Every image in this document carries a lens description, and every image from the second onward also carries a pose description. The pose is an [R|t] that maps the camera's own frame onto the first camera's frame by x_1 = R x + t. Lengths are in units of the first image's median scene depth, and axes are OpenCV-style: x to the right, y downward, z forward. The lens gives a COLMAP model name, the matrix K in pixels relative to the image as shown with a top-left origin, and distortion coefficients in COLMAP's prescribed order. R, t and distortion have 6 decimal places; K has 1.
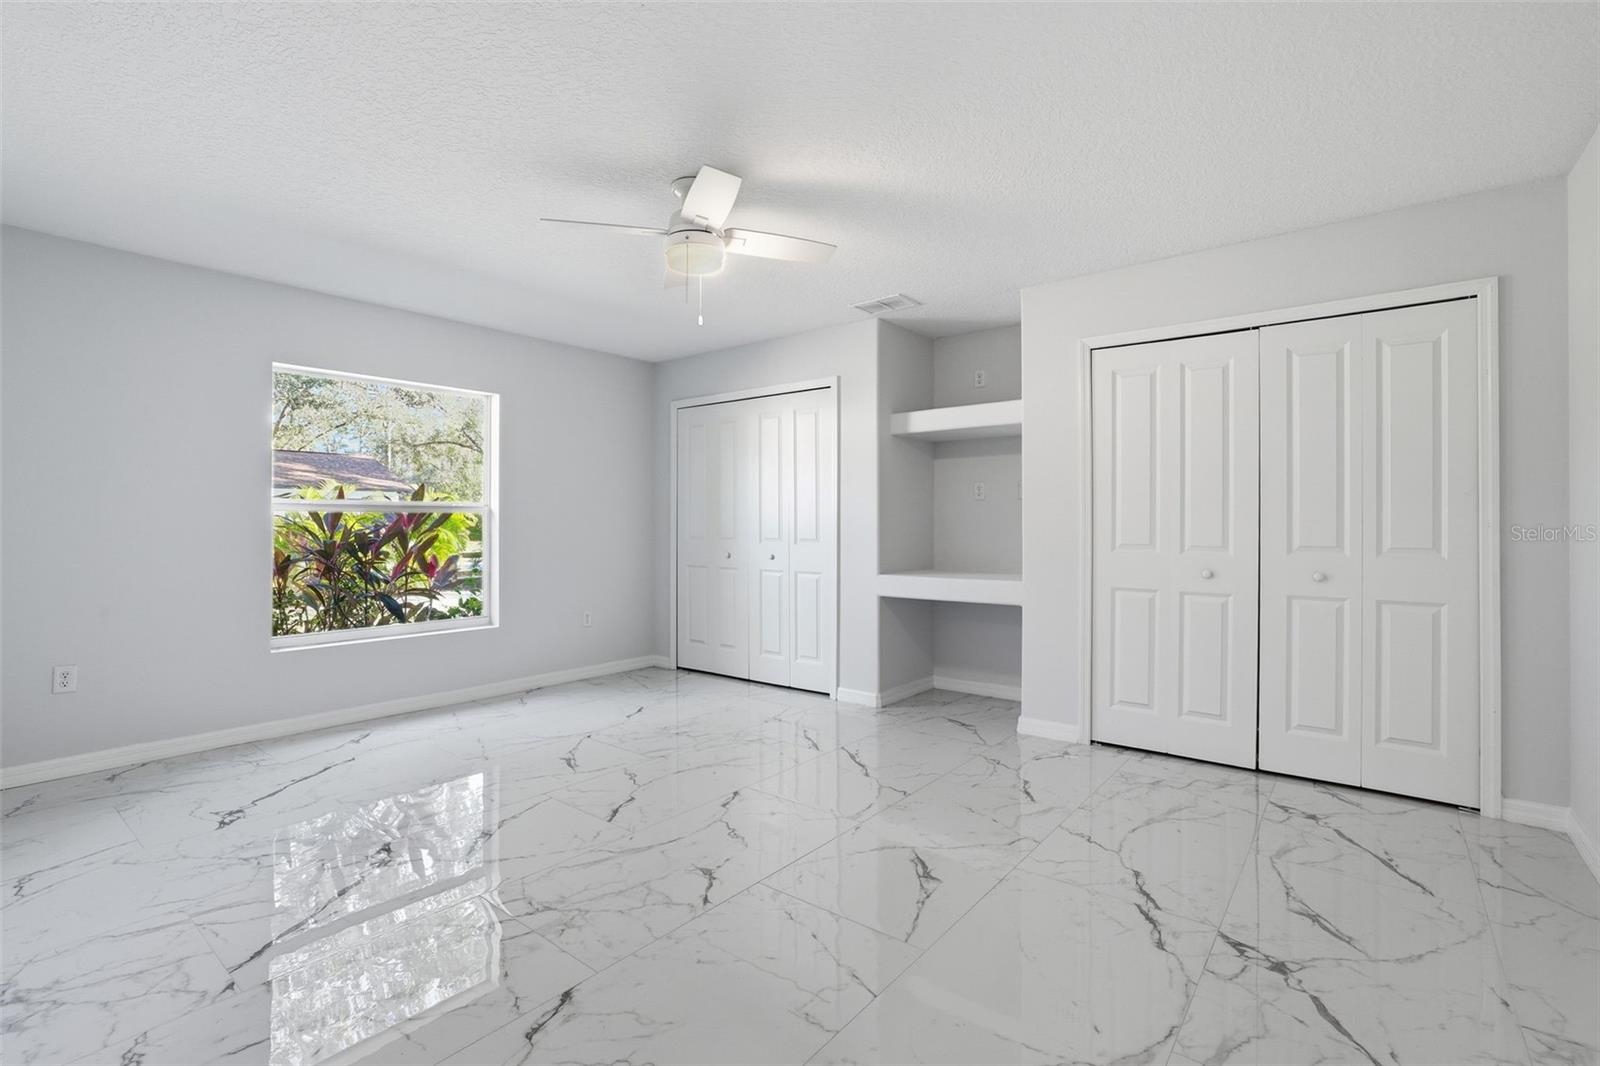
lens RADIAL K [[714.4, 0, 800.0], [0, 714.4, 533.0], [0, 0, 1]] dist [0.000810, 0.000648]
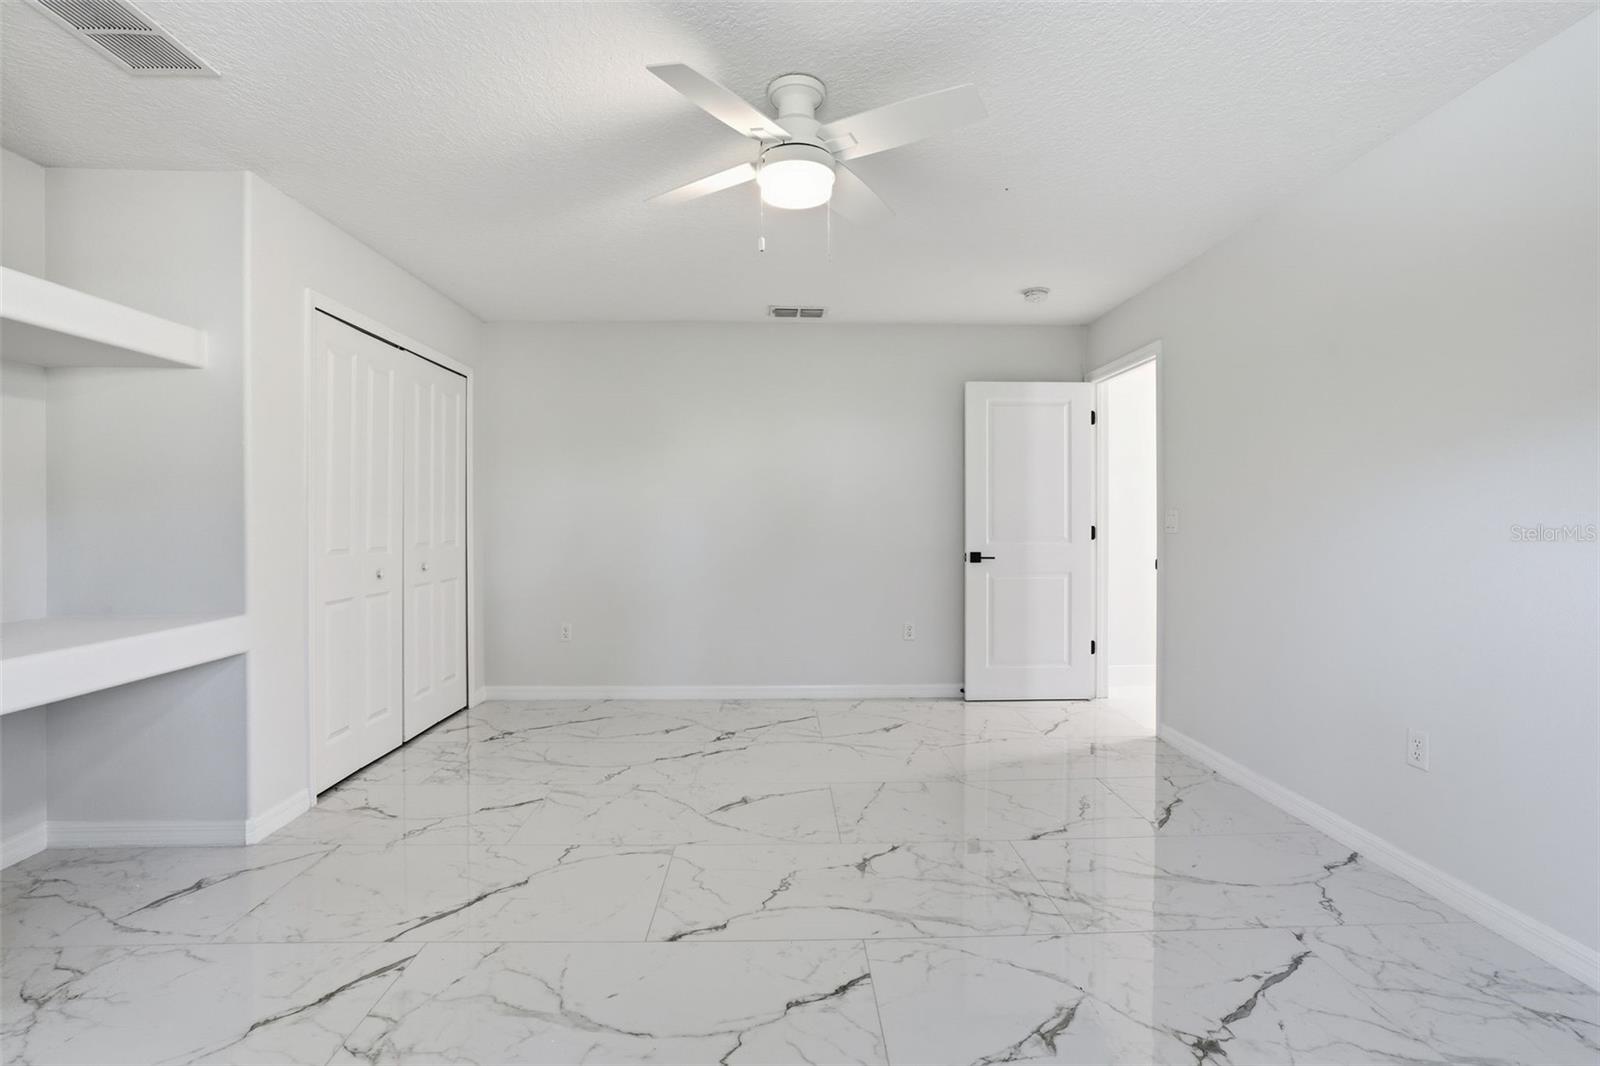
lens RADIAL K [[714.4, 0, 800.0], [0, 714.4, 533.0], [0, 0, 1]] dist [0.000810, 0.000648]
pose [[-0.635547, -0.011307, 0.771980, -0.840702], [0.009731, 0.999696, 0.022654, -0.025645], [-0.772001, 0.021909, -0.635243, 1.673788]]
